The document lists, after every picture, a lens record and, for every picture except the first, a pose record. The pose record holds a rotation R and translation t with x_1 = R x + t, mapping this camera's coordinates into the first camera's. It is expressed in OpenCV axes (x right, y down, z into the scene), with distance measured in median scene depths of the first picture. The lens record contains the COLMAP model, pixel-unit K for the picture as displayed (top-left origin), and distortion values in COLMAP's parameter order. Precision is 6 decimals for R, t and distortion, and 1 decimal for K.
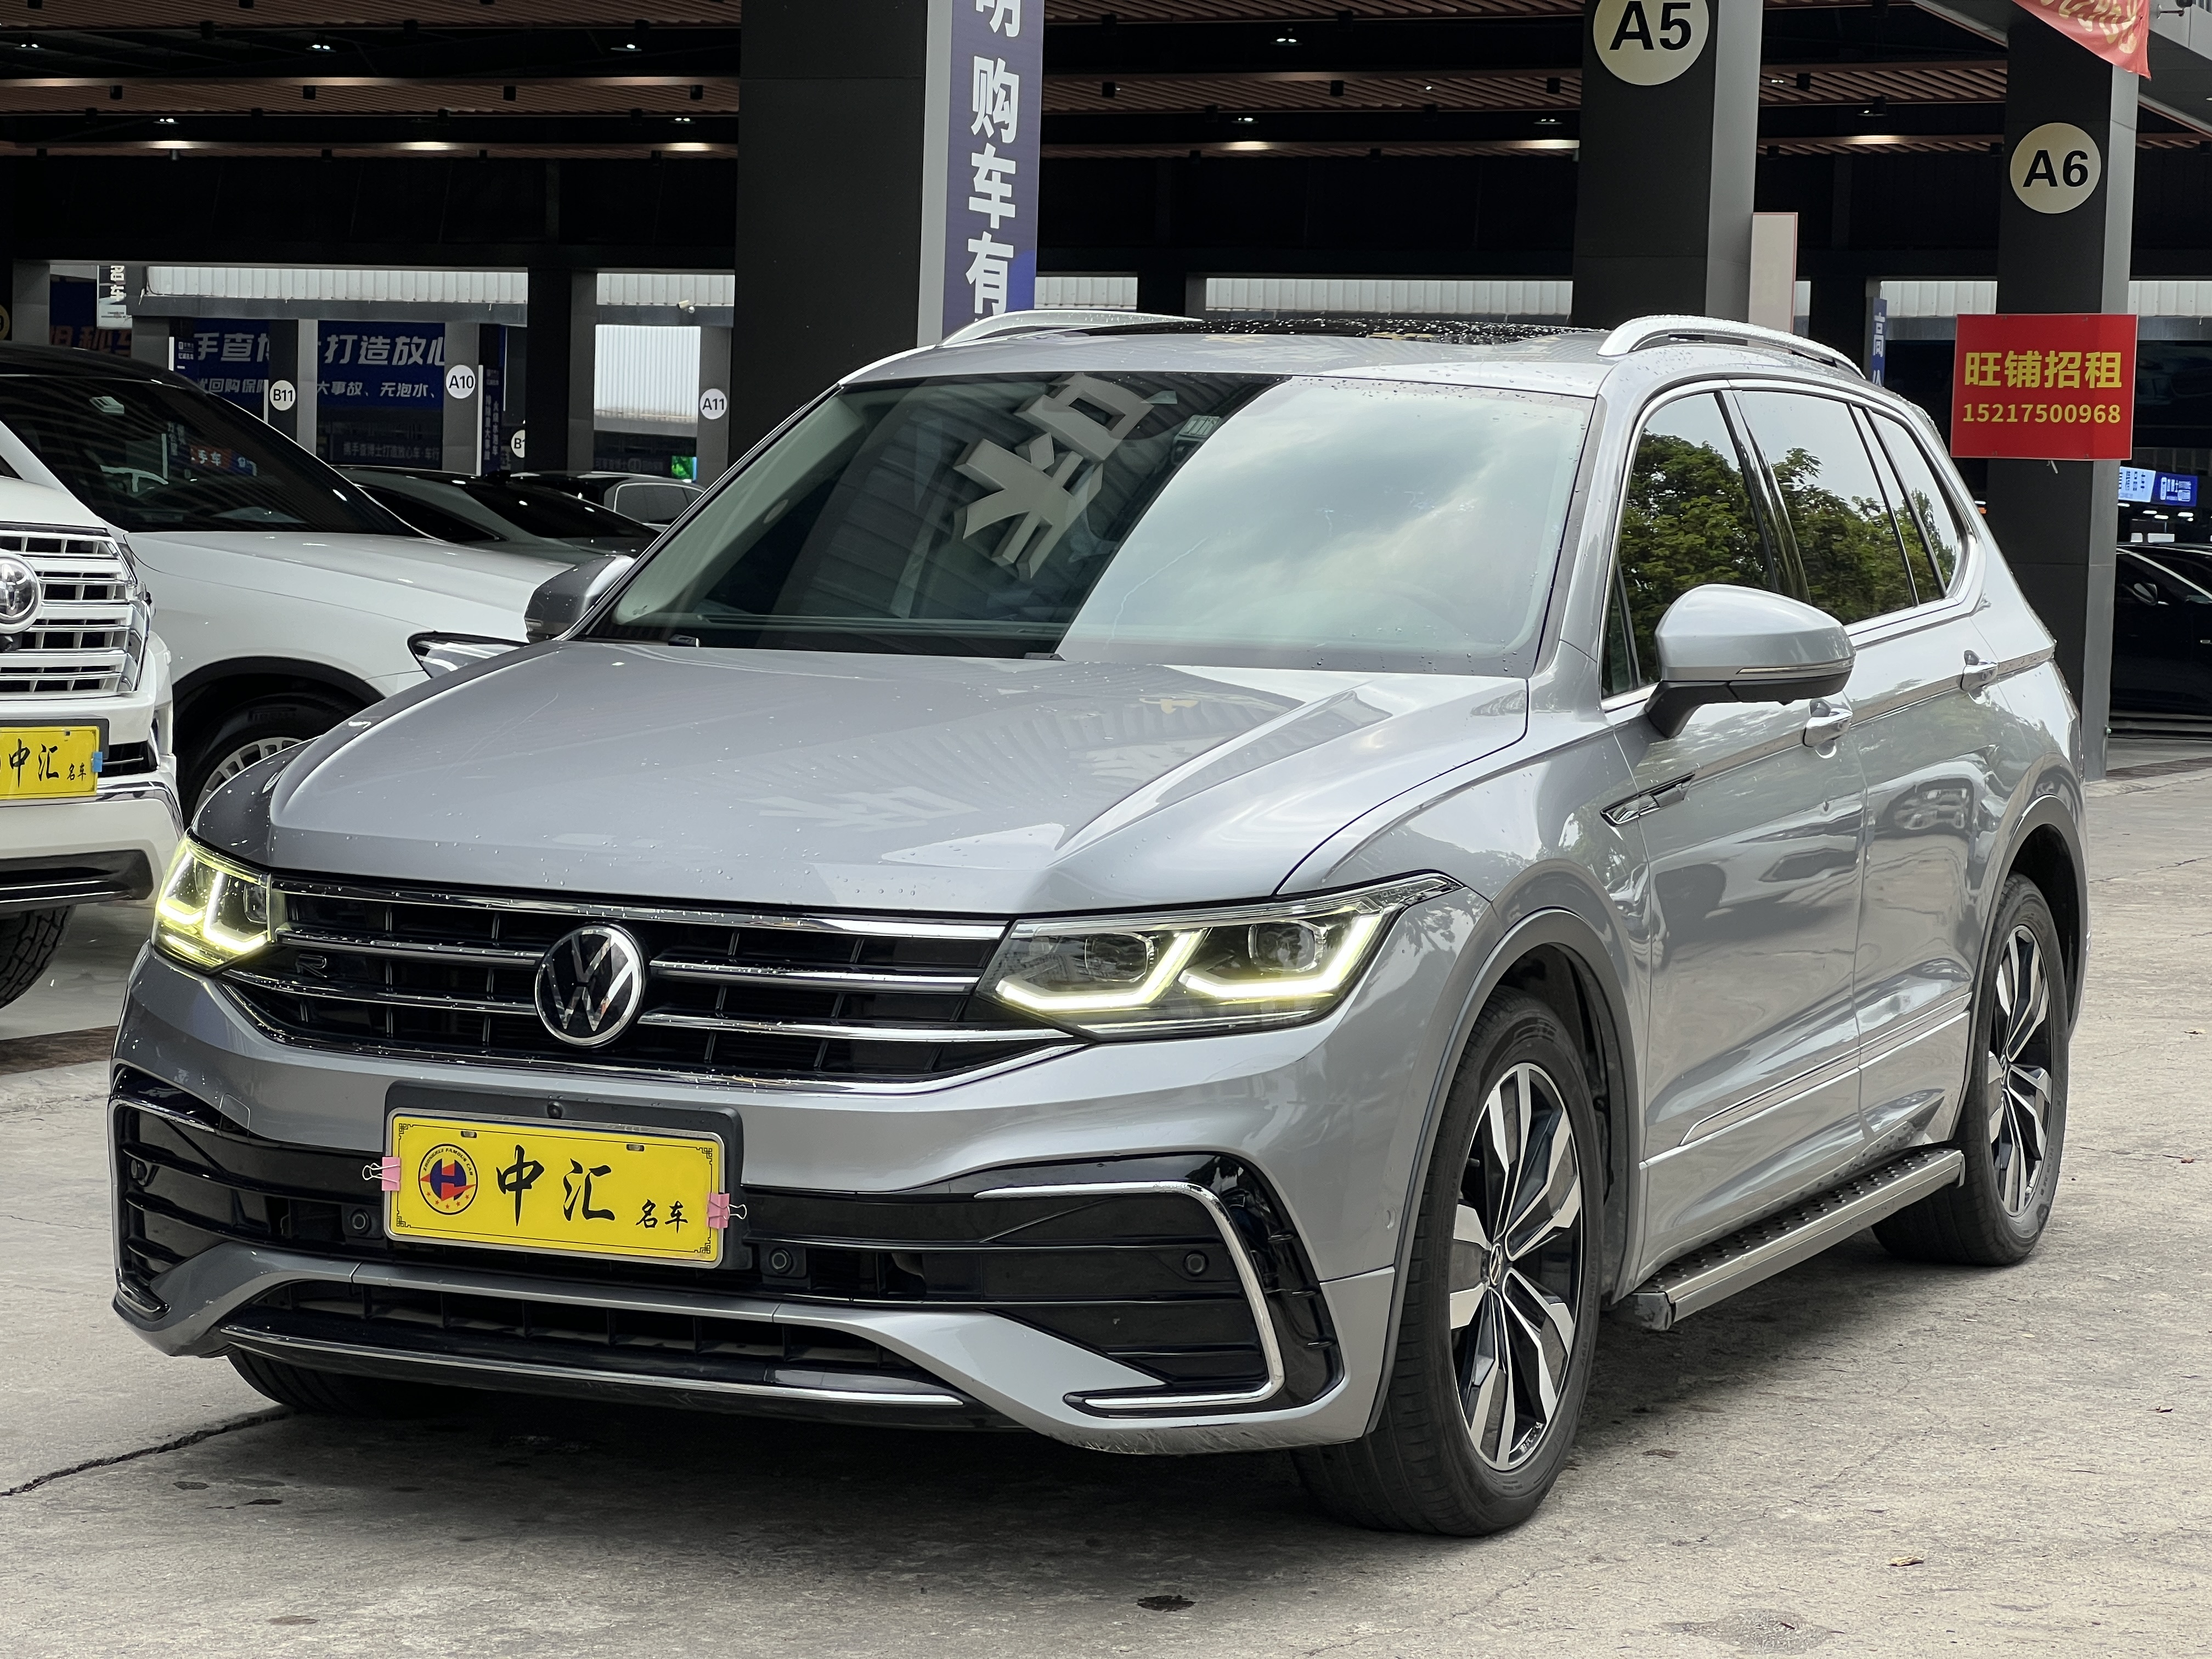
lens RADIAL K [[5013.5, 0, 1106.0], [0, 5013.5, 829.5], [0, 0, 1]] dist [-0.067790, 3.367808]
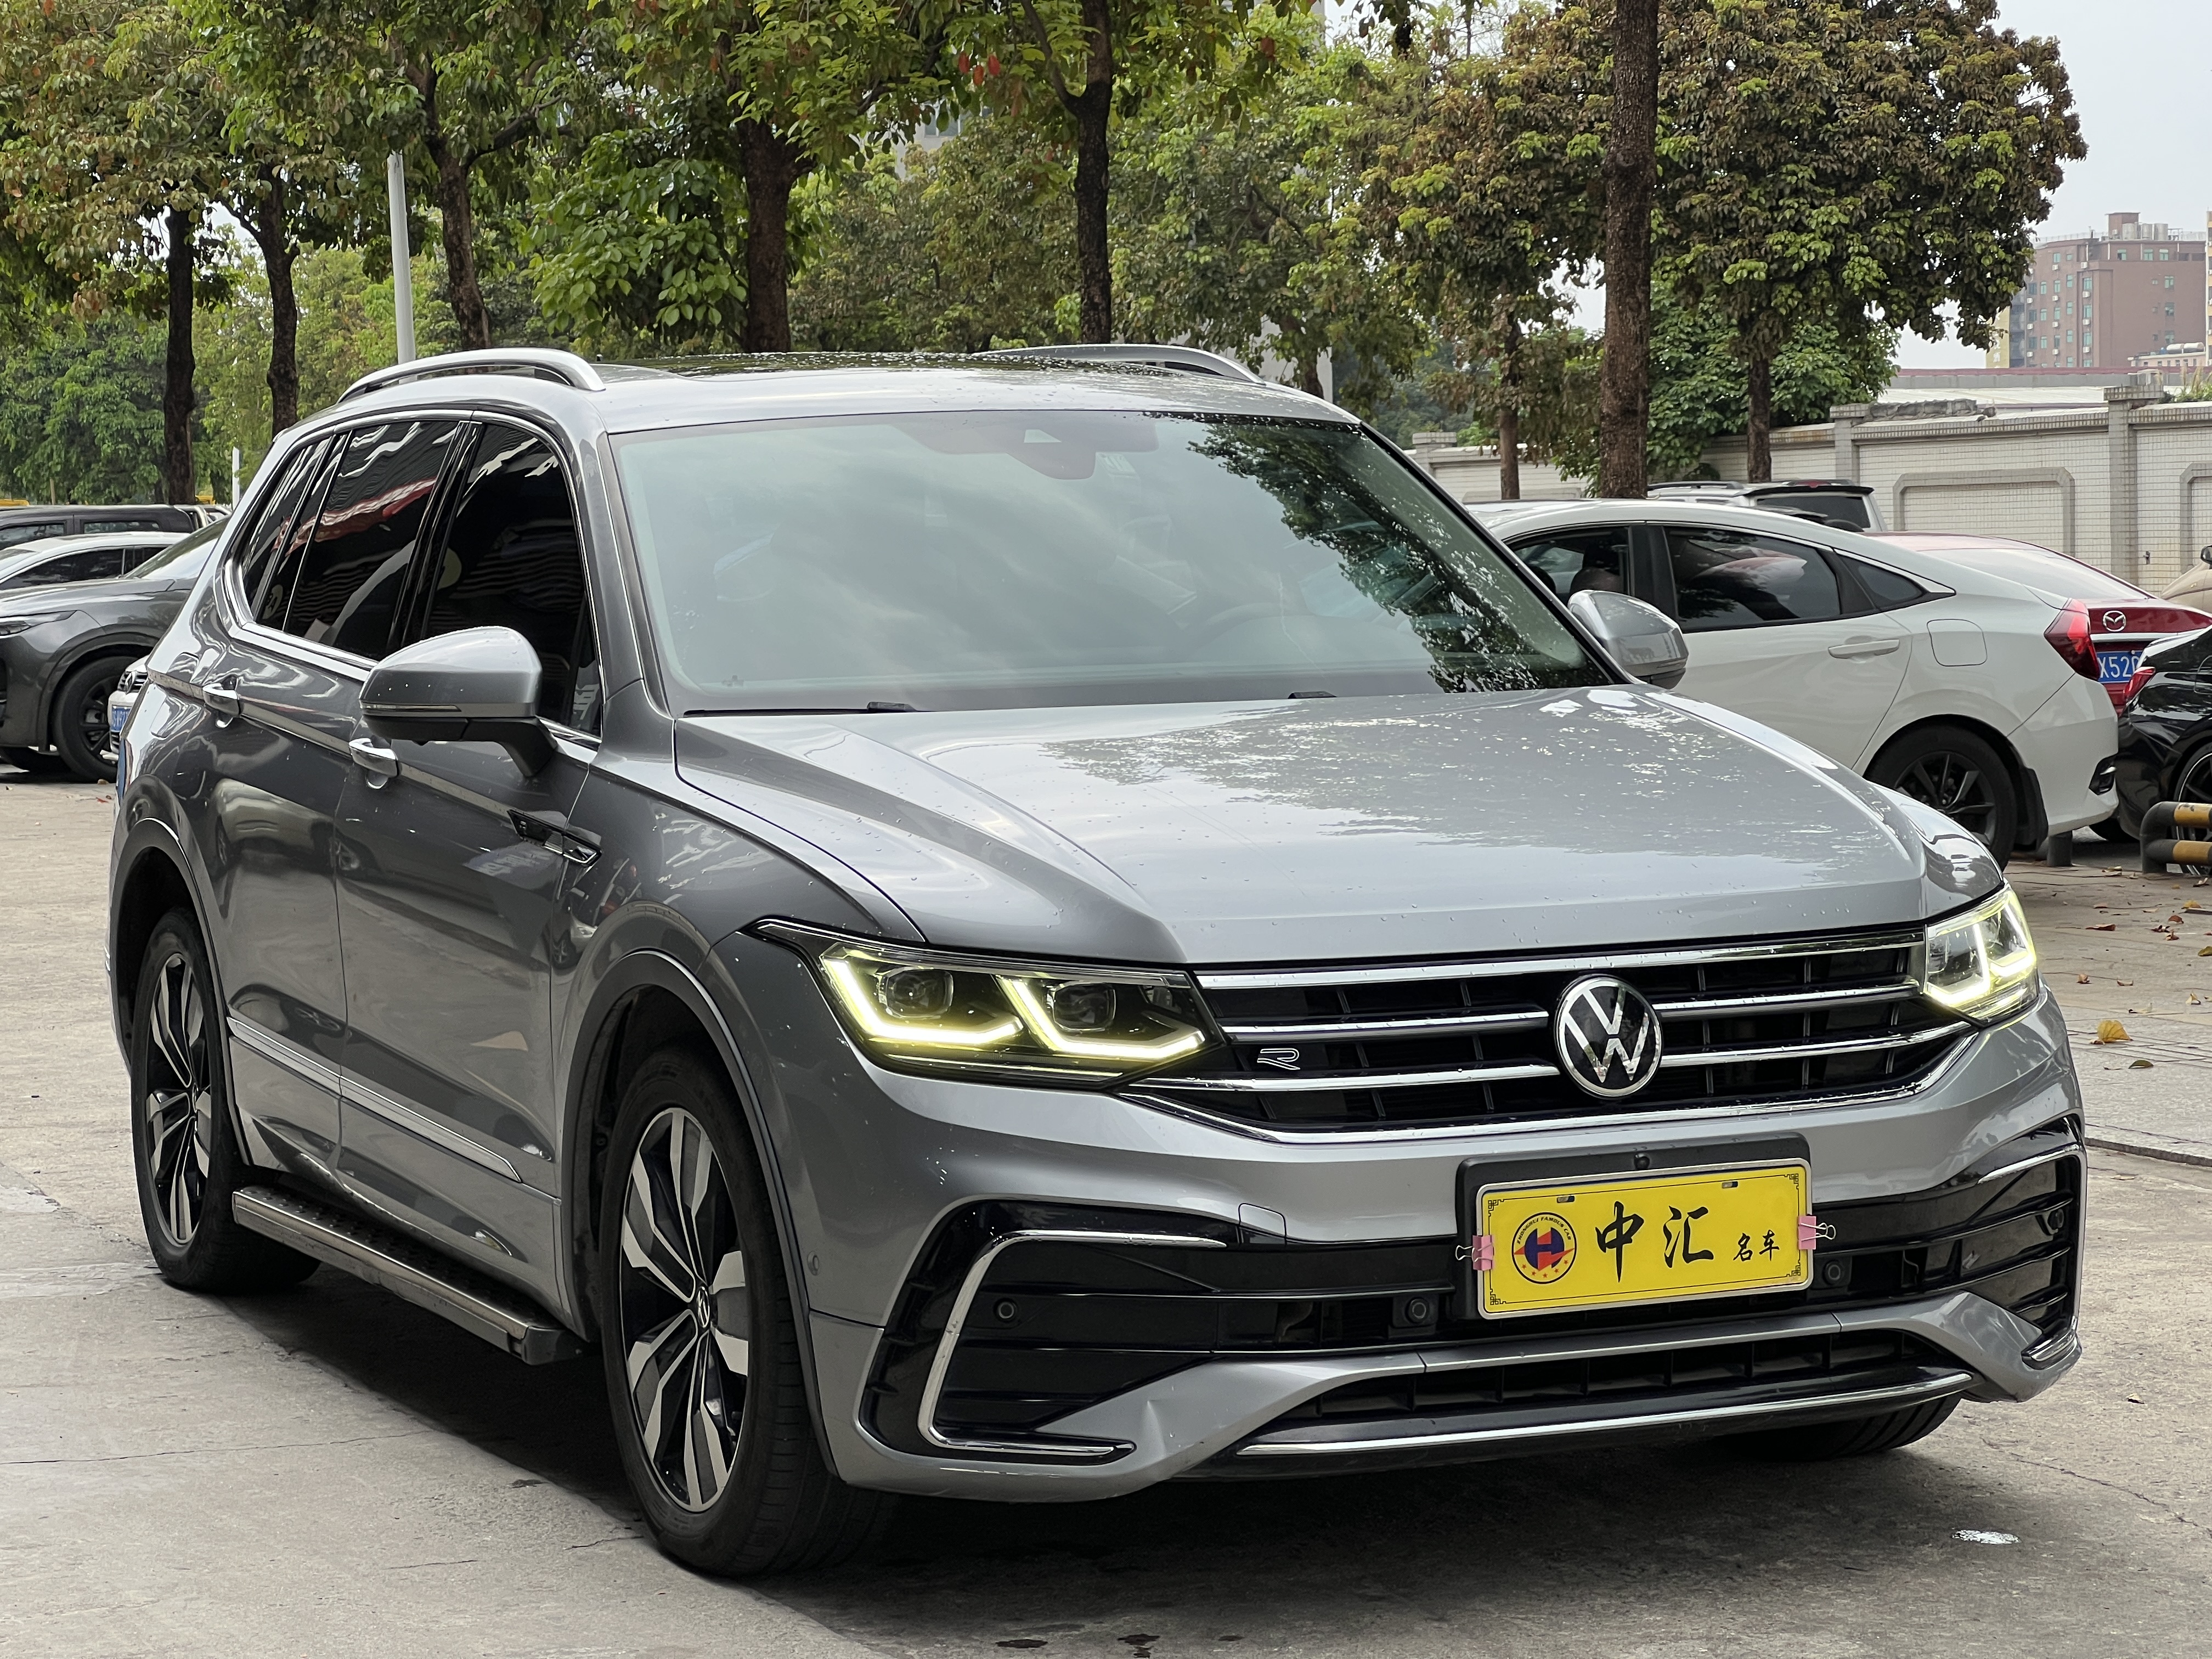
lens RADIAL K [[5013.5, 0, 1106.0], [0, 5013.5, 829.5], [0, 0, 1]] dist [-0.067790, 3.367808]
pose [[0.675431, -0.086595, 0.732321, -0.902387], [0.083499, 0.995675, 0.040723, -0.059257], [-0.732680, 0.033642, 0.679741, 0.391623]]
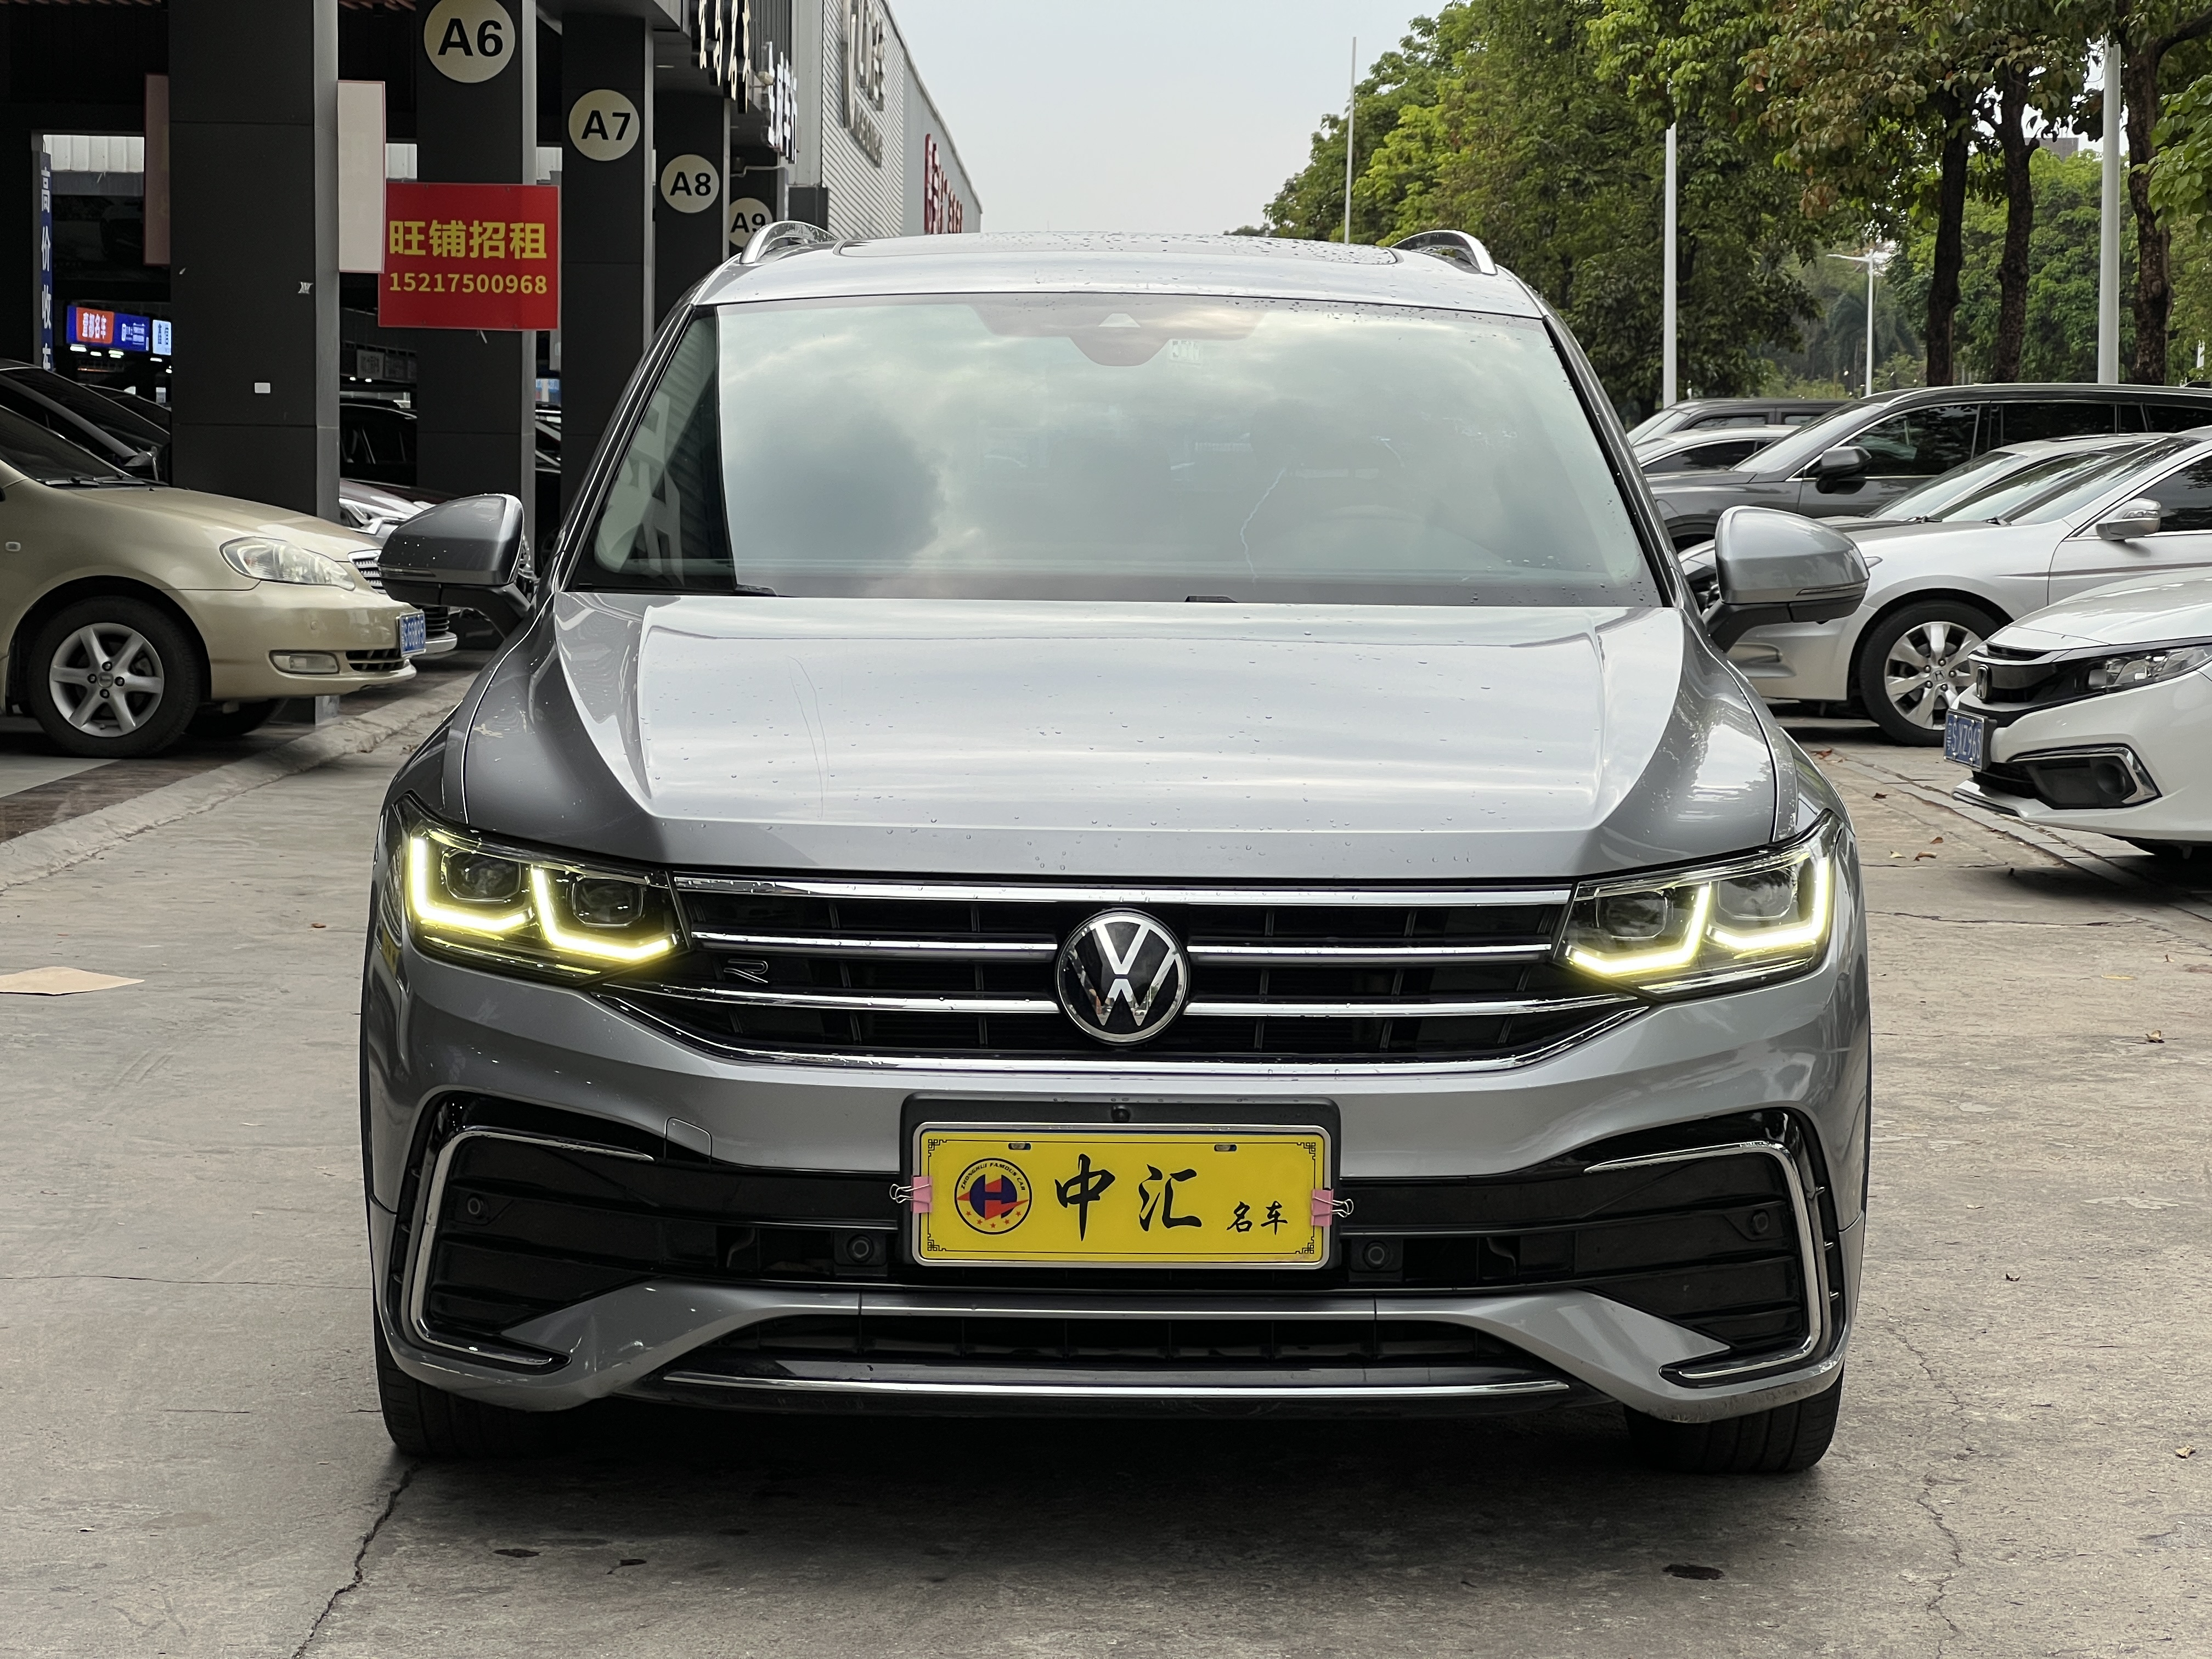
lens RADIAL K [[5024.5, 0, 1134.4], [0, 5024.5, 832.0], [0, 0, 1]] dist [-0.256576, 5.931428]
pose [[0.907997, -0.046706, 0.416366, -0.485737], [0.033978, 0.998703, 0.037931, -0.030393], [-0.417598, -0.020294, 0.908405, 0.159155]]
